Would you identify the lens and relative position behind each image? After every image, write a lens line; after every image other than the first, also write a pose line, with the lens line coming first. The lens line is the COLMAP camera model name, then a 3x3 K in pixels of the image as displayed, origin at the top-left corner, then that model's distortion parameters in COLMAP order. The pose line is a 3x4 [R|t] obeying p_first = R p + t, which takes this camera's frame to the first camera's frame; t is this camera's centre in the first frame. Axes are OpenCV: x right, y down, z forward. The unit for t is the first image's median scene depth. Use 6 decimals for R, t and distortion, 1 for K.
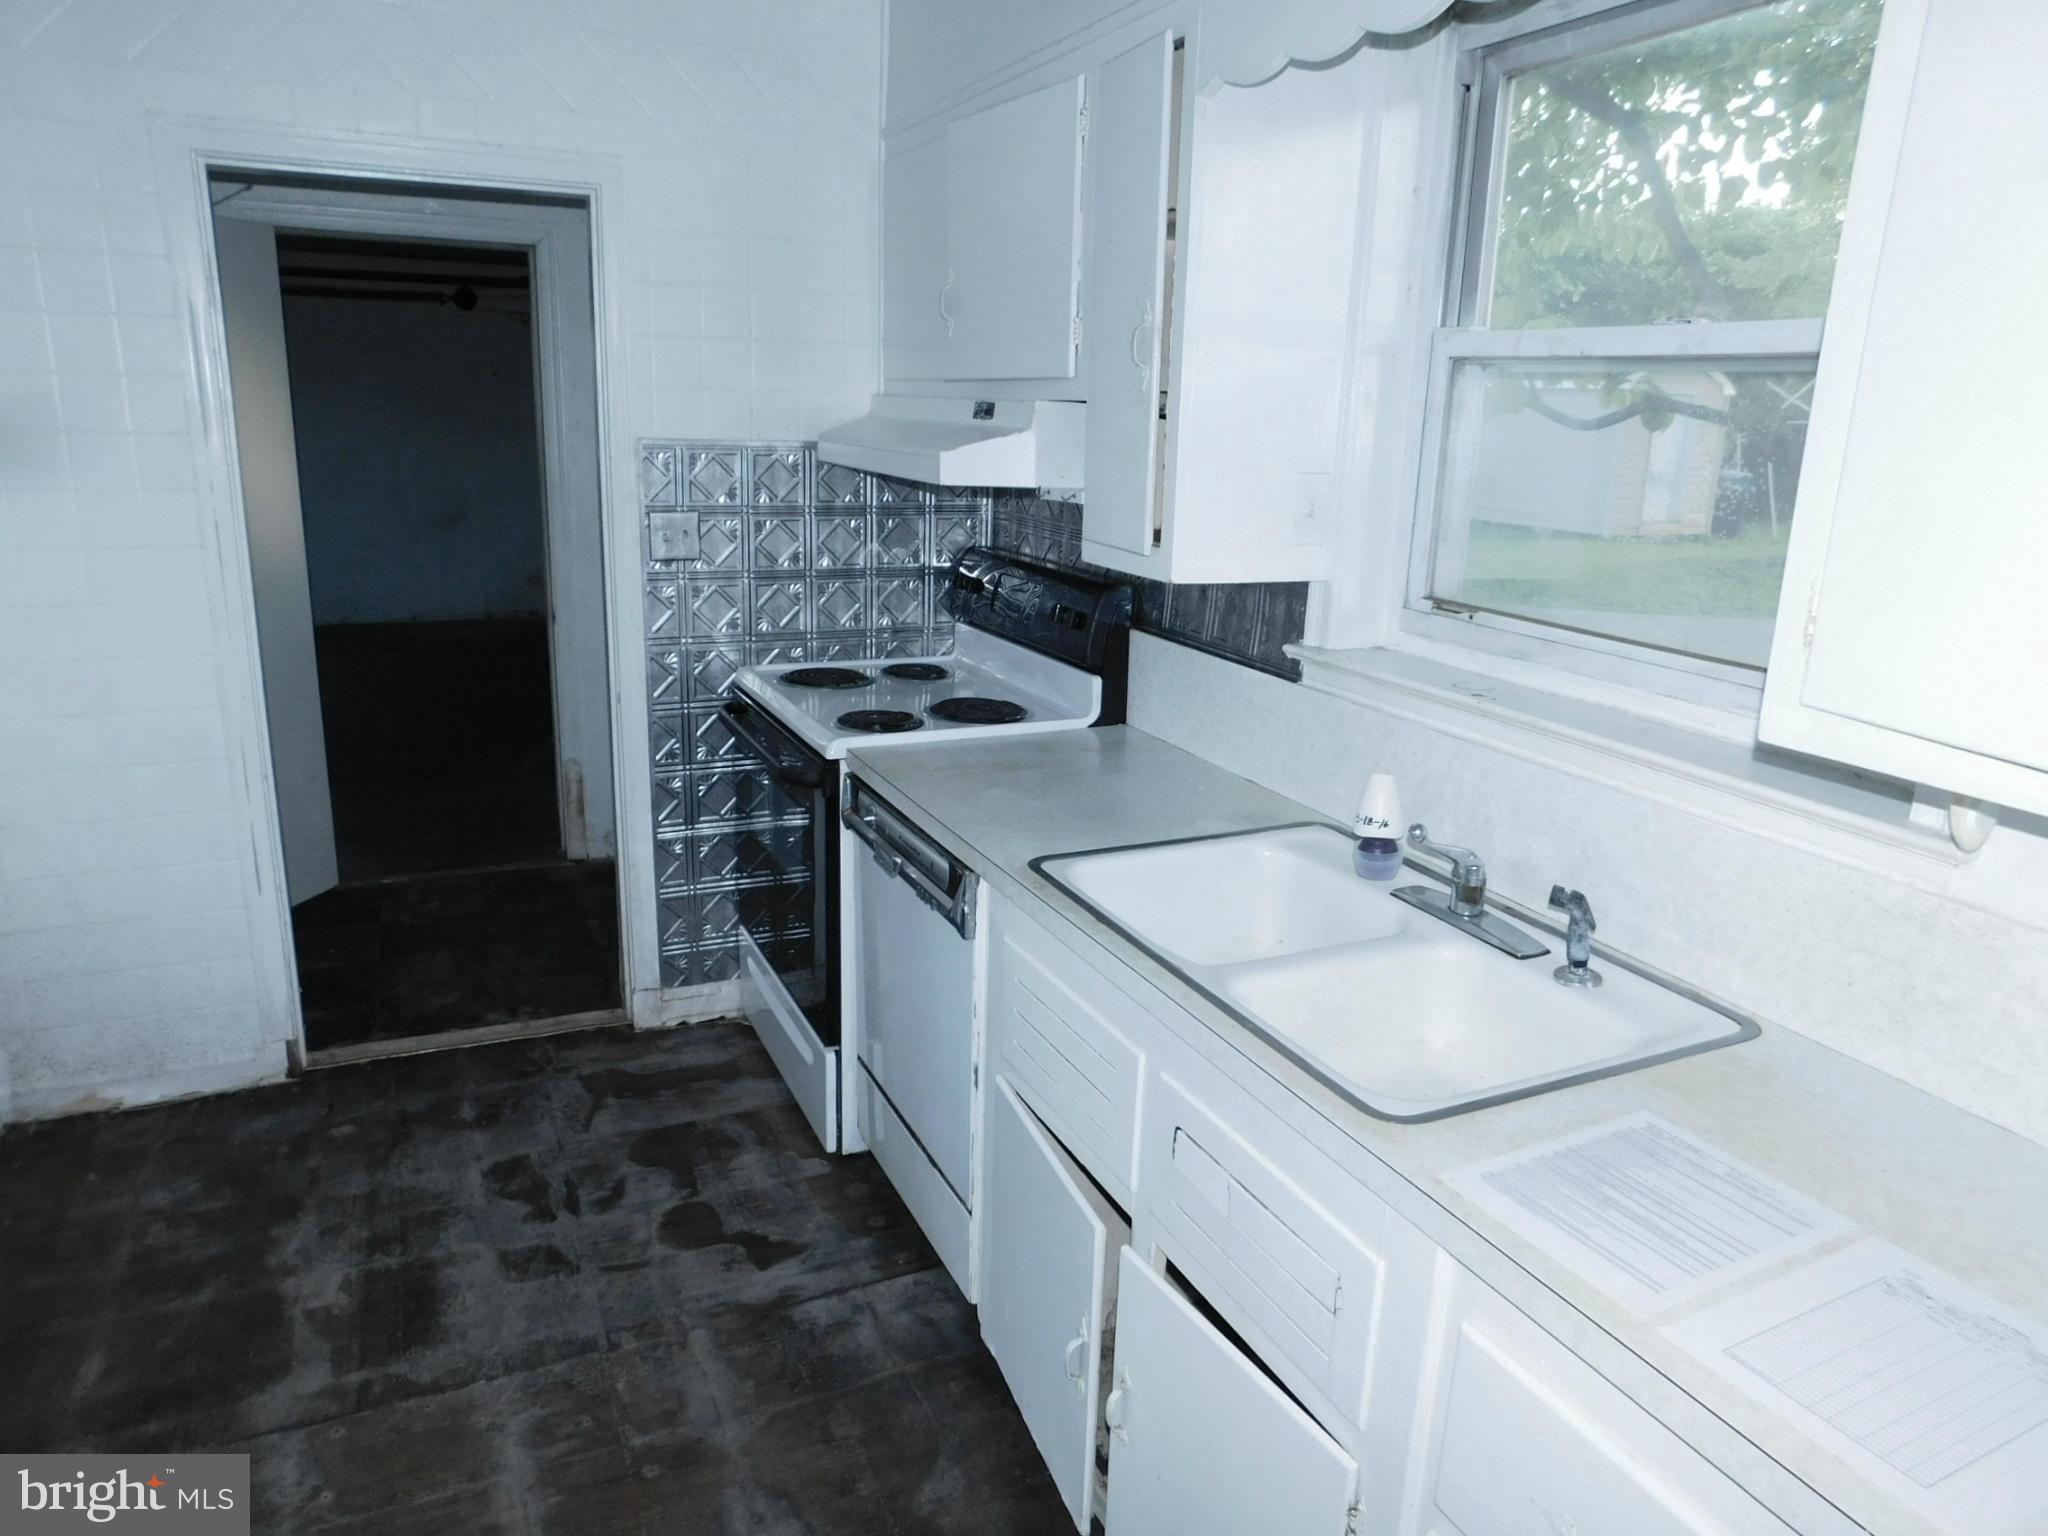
lens RADIAL K [[1348.8, 0, 1024.0], [0, 1348.8, 768.0], [0, 0, 1]] dist [-0.070102, 0.048425]
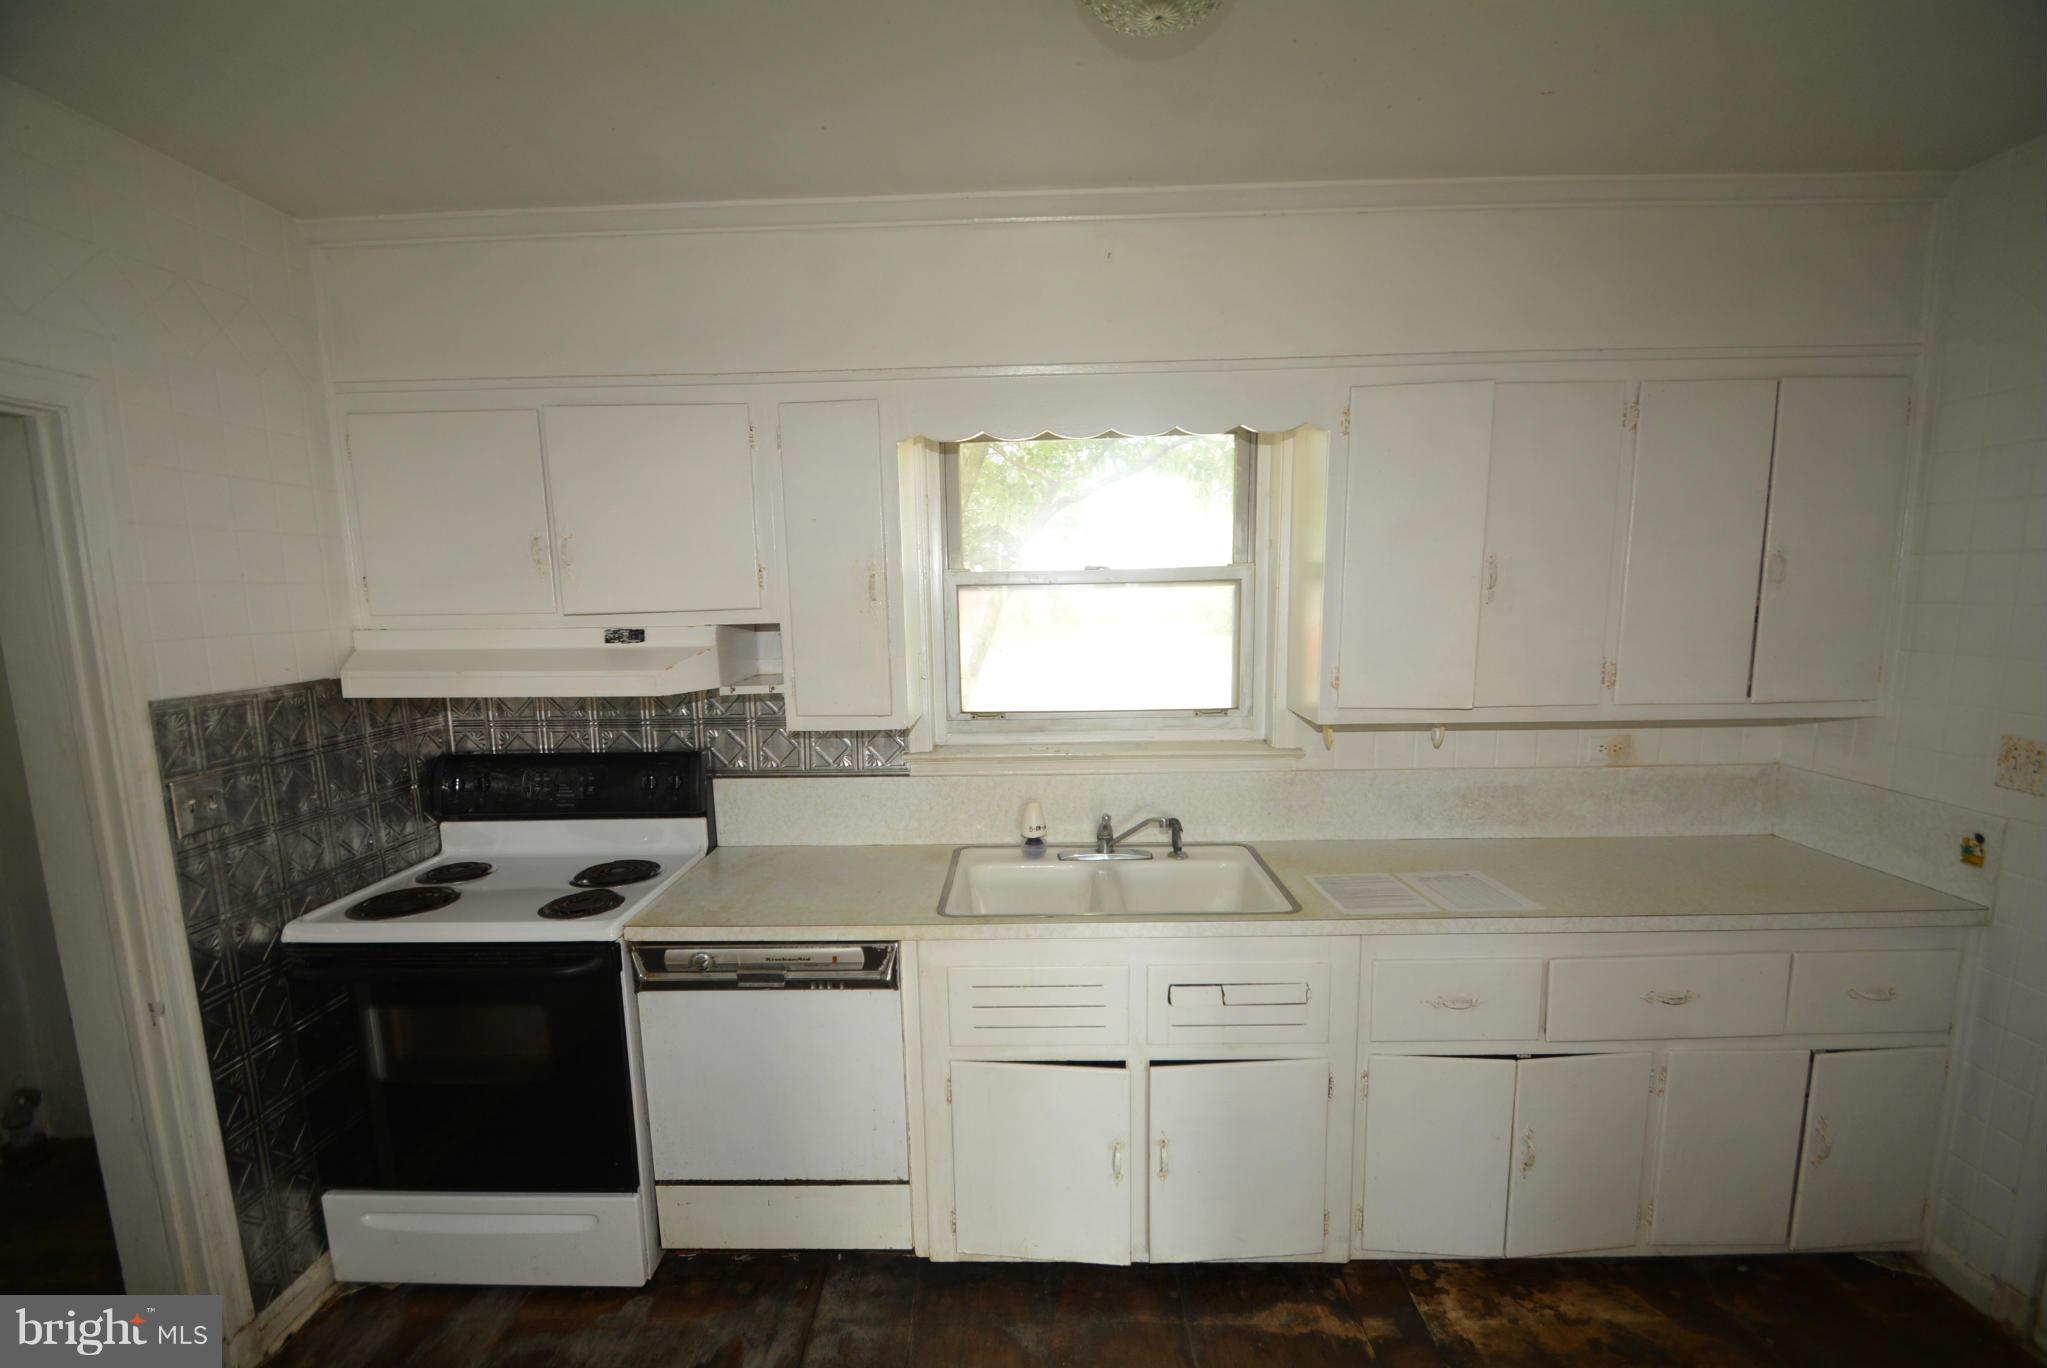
lens RADIAL K [[895.0, 0, 1012.5], [0, 895.0, 726.8], [0, 0, 1]] dist [0.007157, -0.013618]
pose [[0.438013, -0.176736, 0.881424, -0.639810], [0.264578, 0.962402, 0.061494, -0.139823], [-0.859153, 0.206271, 0.468305, 0.308819]]
